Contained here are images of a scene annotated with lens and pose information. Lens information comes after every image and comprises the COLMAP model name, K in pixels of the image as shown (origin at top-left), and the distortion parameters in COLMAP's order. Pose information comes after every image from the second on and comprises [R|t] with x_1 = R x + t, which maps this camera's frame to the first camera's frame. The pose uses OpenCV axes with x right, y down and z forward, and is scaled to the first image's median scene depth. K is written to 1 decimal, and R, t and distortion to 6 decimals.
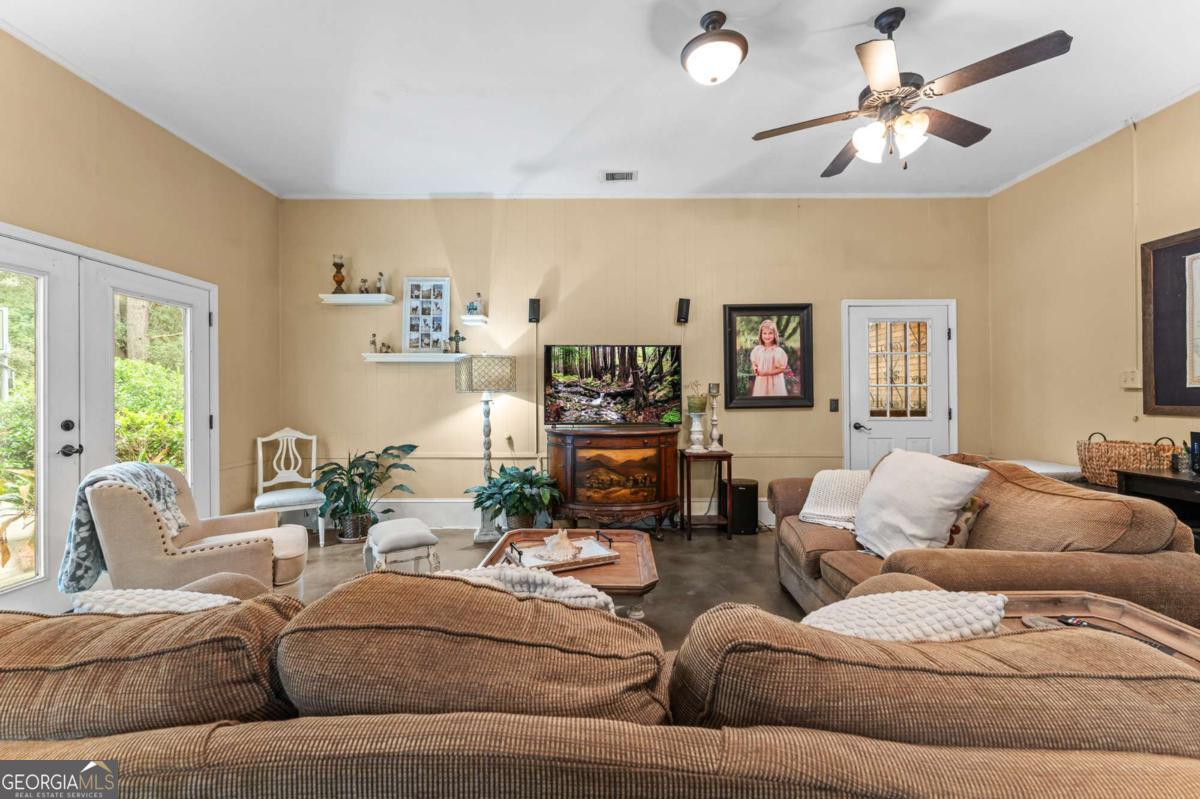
lens RADIAL K [[477.1, 0, 600.1], [0, 477.1, 394.4], [0, 0, 1]] dist [0.000015, -0.000137]
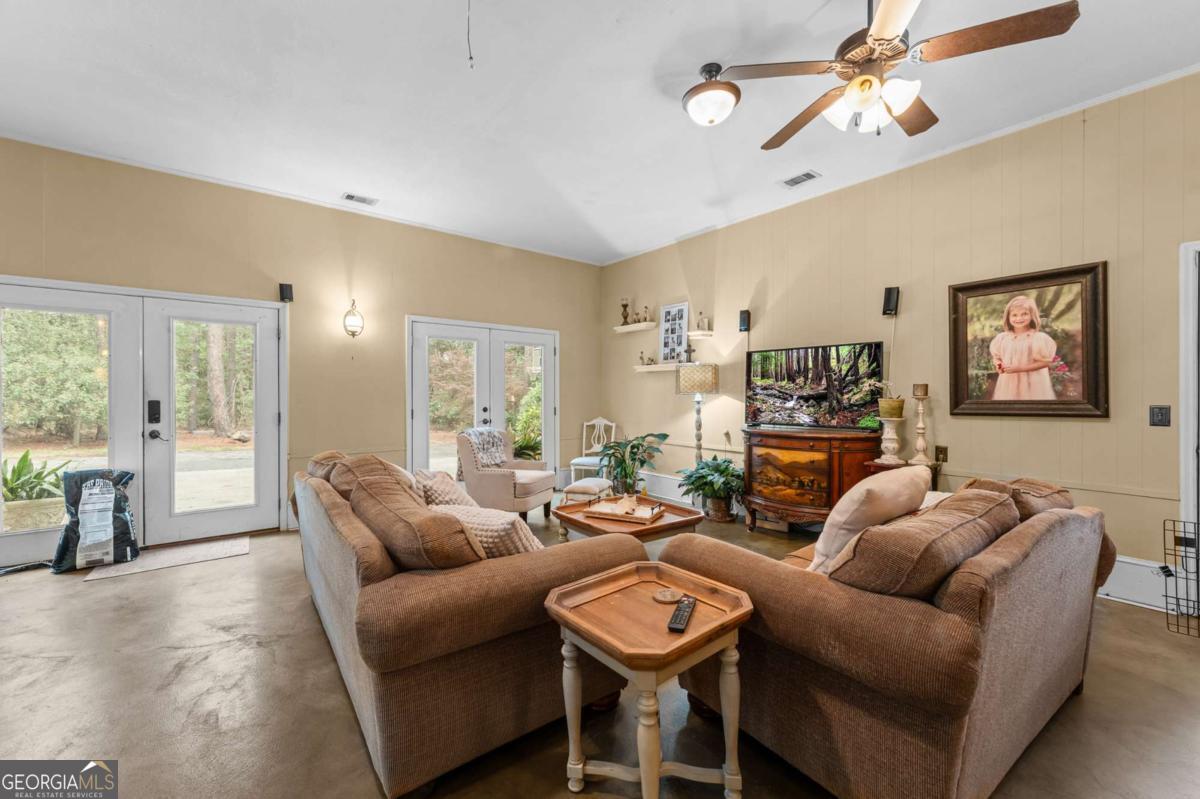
lens RADIAL K [[476.5, 0, 604.1], [0, 476.5, 401.8], [0, 0, 1]] dist [0.000233, -0.000304]
pose [[0.632578, 0.014680, -0.774357, 0.522205], [-0.002760, 0.999857, 0.016699, -0.004463], [0.774492, -0.008426, 0.632528, 0.039886]]
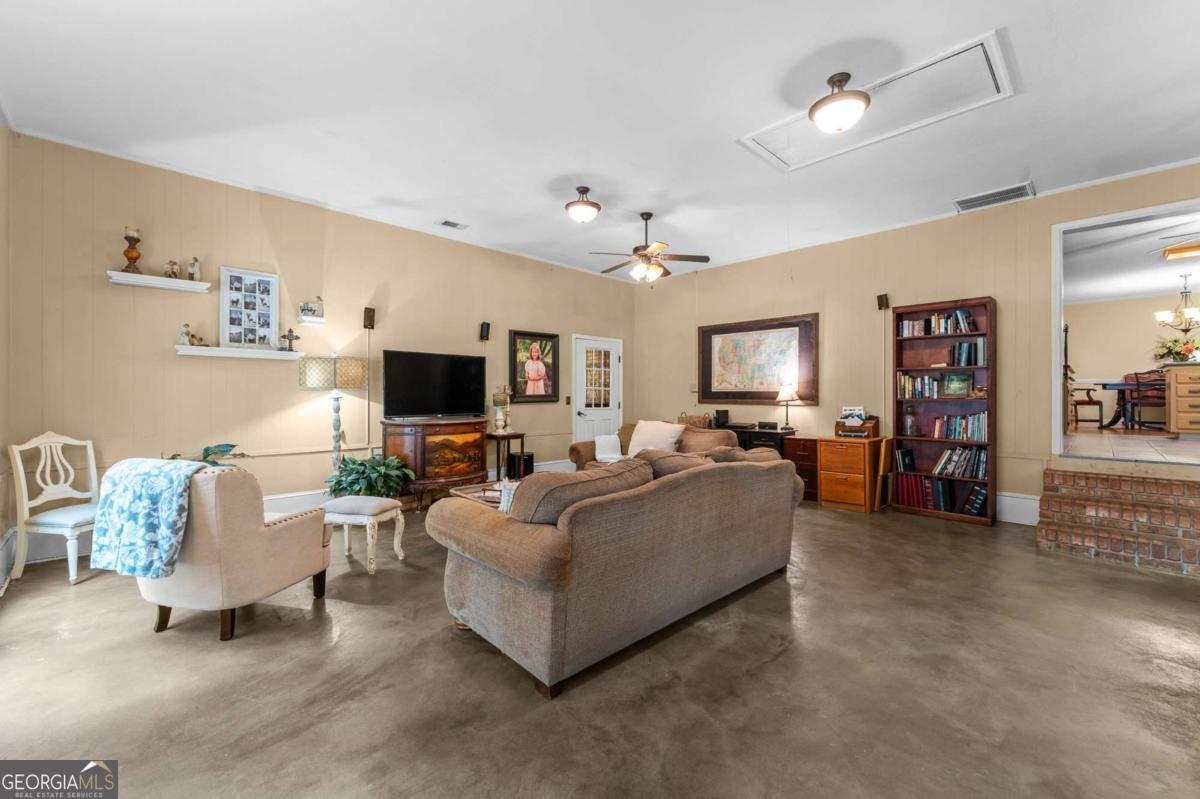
lens RADIAL K [[477.1, 0, 600.1], [0, 477.1, 394.4], [0, 0, 1]] dist [0.000015, -0.000137]
pose [[0.715521, 0.004416, 0.698578, -0.538399], [-0.005616, 0.999984, -0.000569, 0.002871], [-0.698569, -0.003516, 0.715534, -0.197221]]
